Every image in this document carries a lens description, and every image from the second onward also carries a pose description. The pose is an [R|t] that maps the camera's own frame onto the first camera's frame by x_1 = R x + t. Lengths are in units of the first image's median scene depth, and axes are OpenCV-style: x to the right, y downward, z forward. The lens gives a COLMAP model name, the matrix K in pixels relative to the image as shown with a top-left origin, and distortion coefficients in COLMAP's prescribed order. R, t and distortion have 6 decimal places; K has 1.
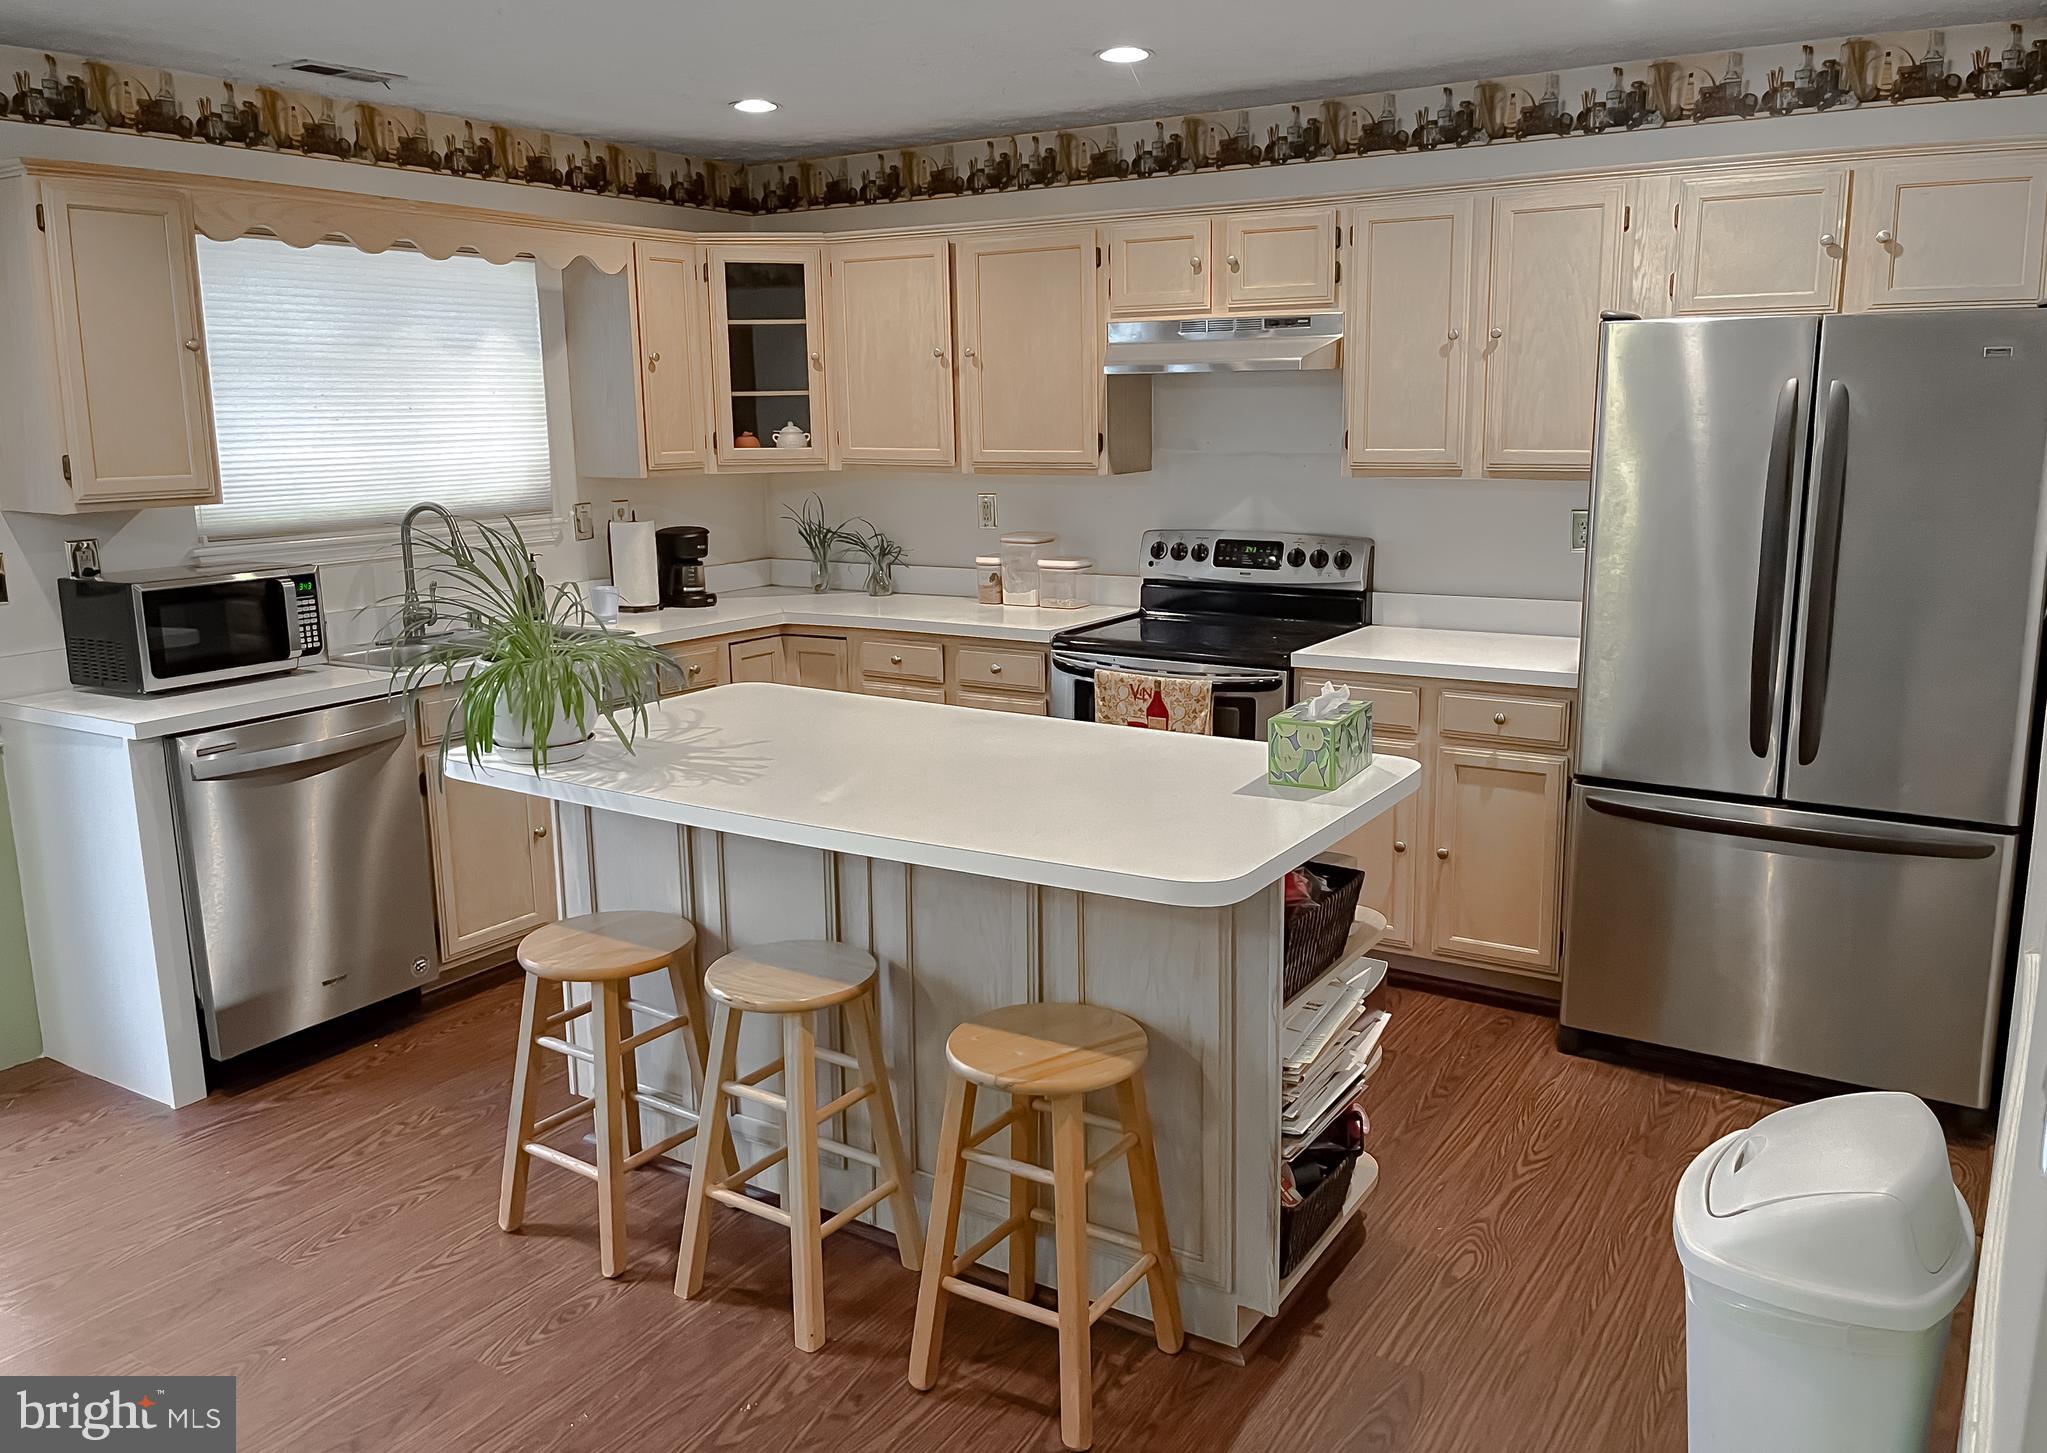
lens RADIAL K [[1597.3, 0, 1042.4], [0, 1597.3, 702.5], [0, 0, 1]] dist [0.051598, -0.055351]
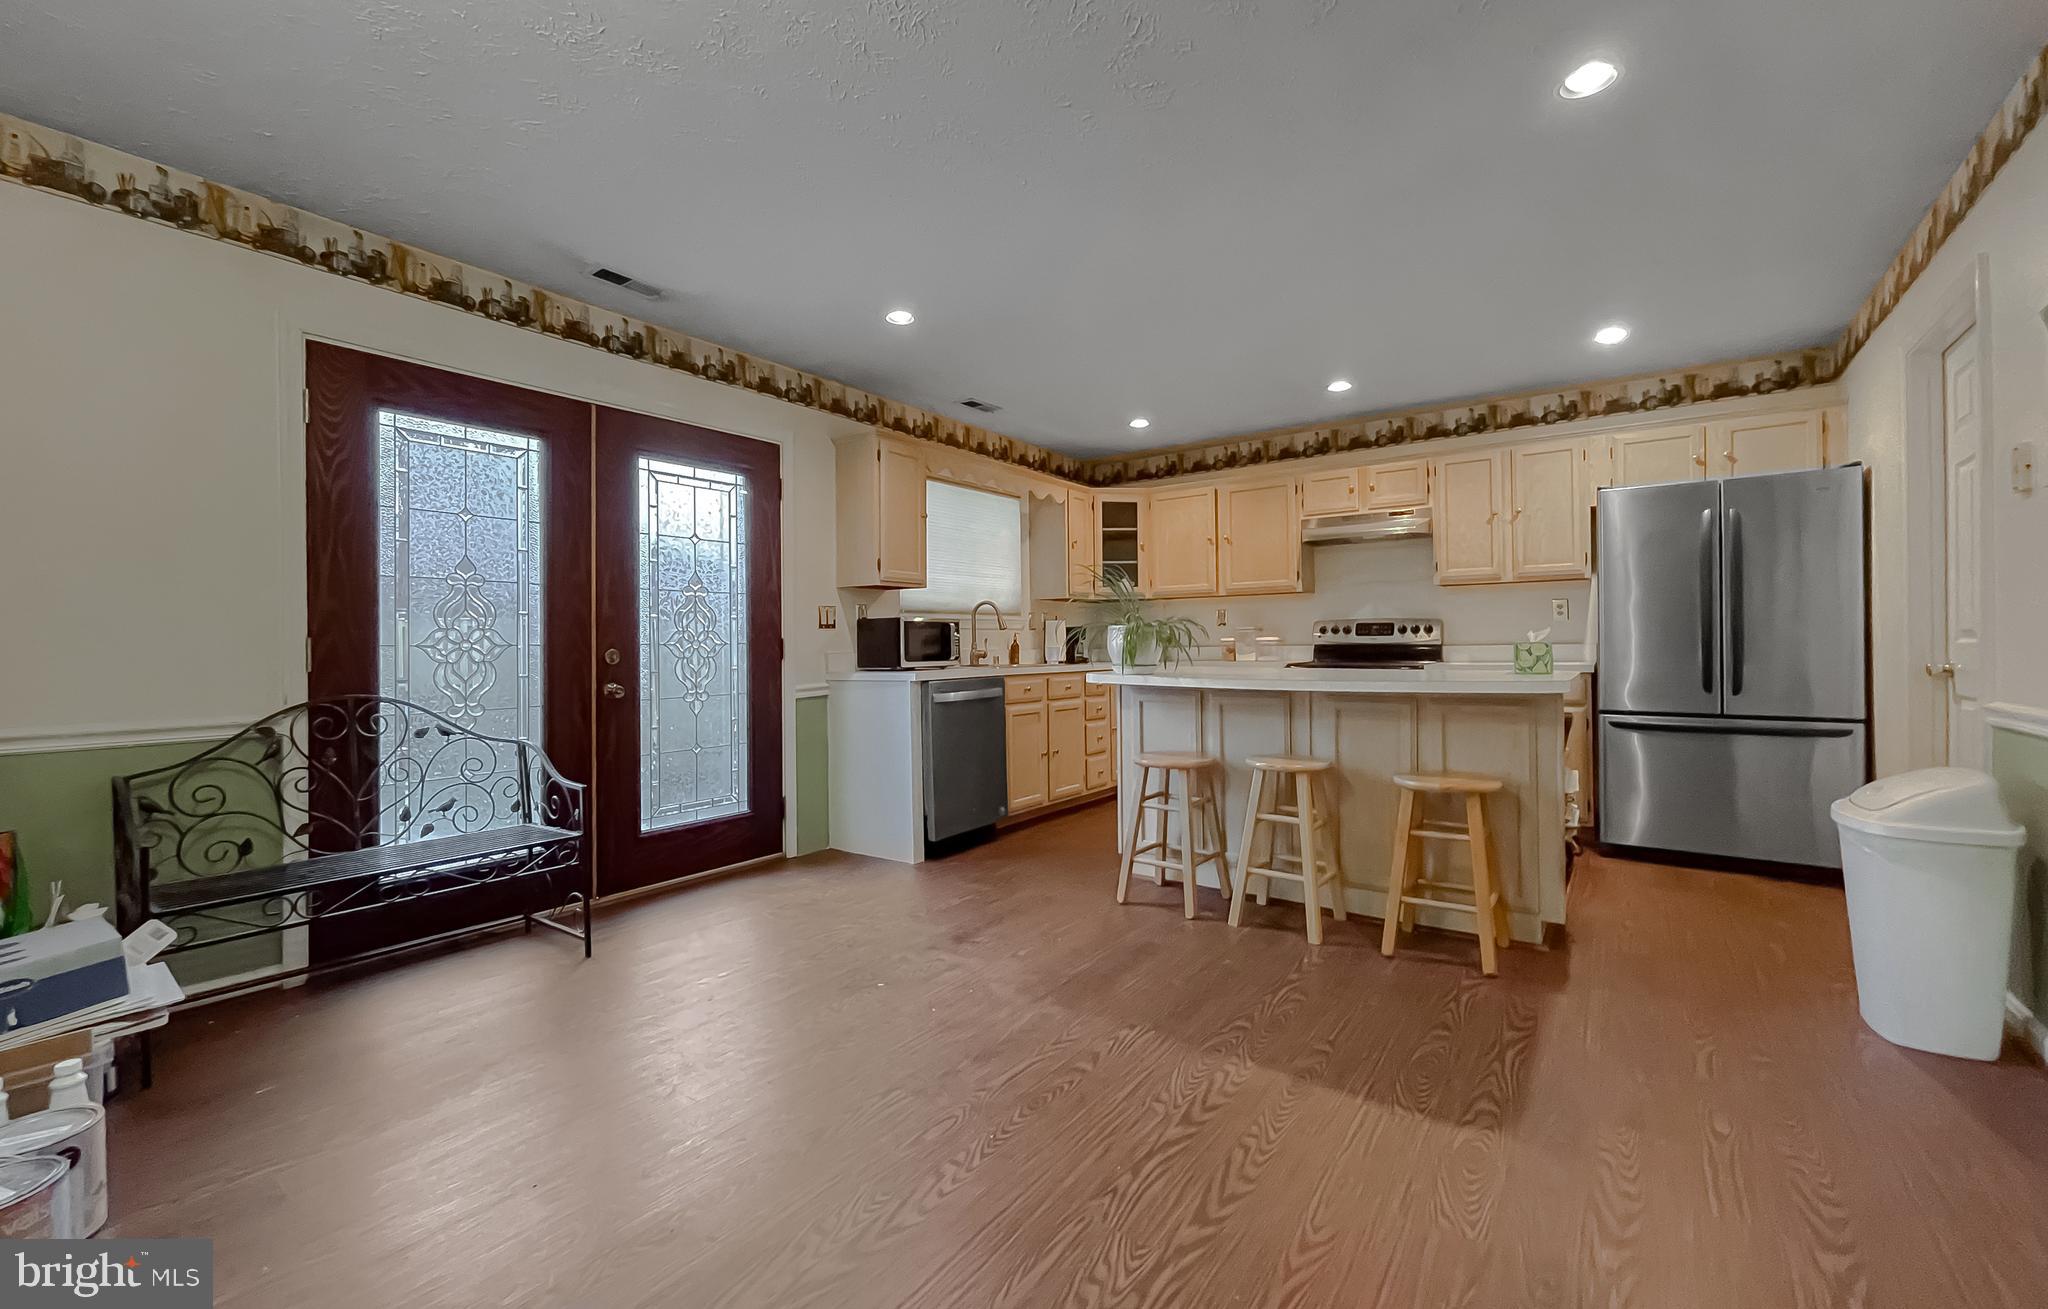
lens RADIAL K [[846.6, 0, 1010.9], [0, 846.6, 638.3], [0, 0, 1]] dist [-0.001862, -0.000709]
pose [[0.997141, -0.000334, -0.075564, -0.255675], [-0.014380, 0.980878, -0.194093, 0.136445], [0.074184, 0.194625, 0.978068, -0.081603]]
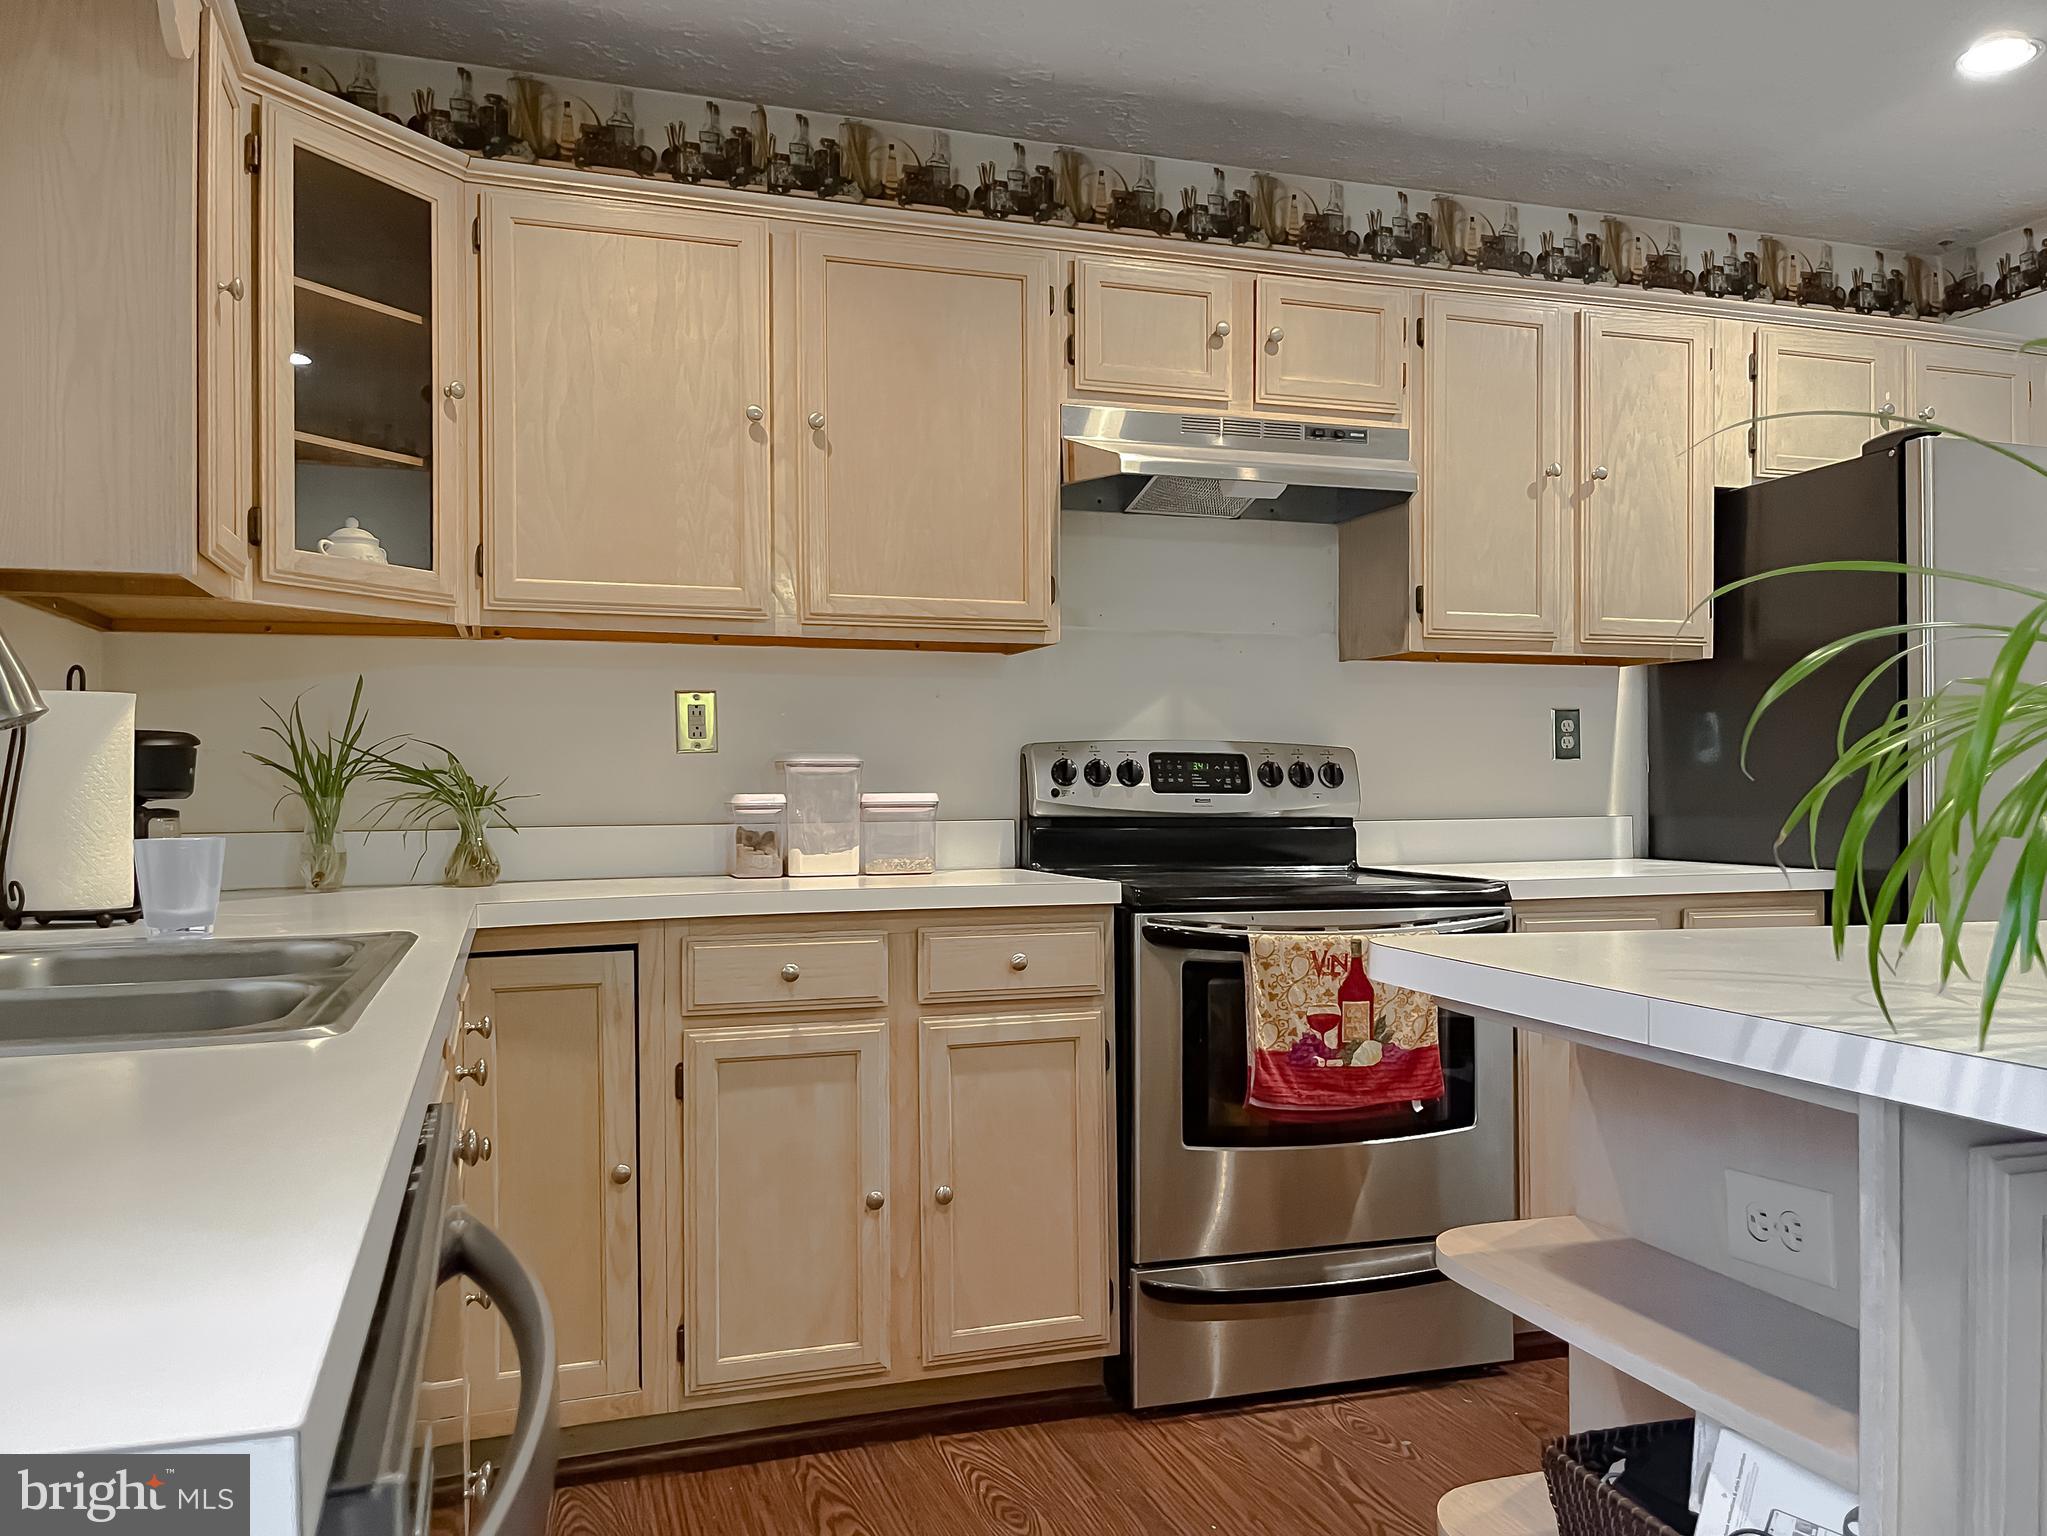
lens RADIAL K [[1589.5, 0, 1033.7], [0, 1589.5, 779.4], [0, 0, 1]] dist [0.068255, -0.114062]
pose [[0.634574, 0.016007, 0.772697, -0.451756], [0.140856, 0.980646, -0.135992, -0.007882], [-0.759918, 0.195136, 0.620037, 0.650219]]
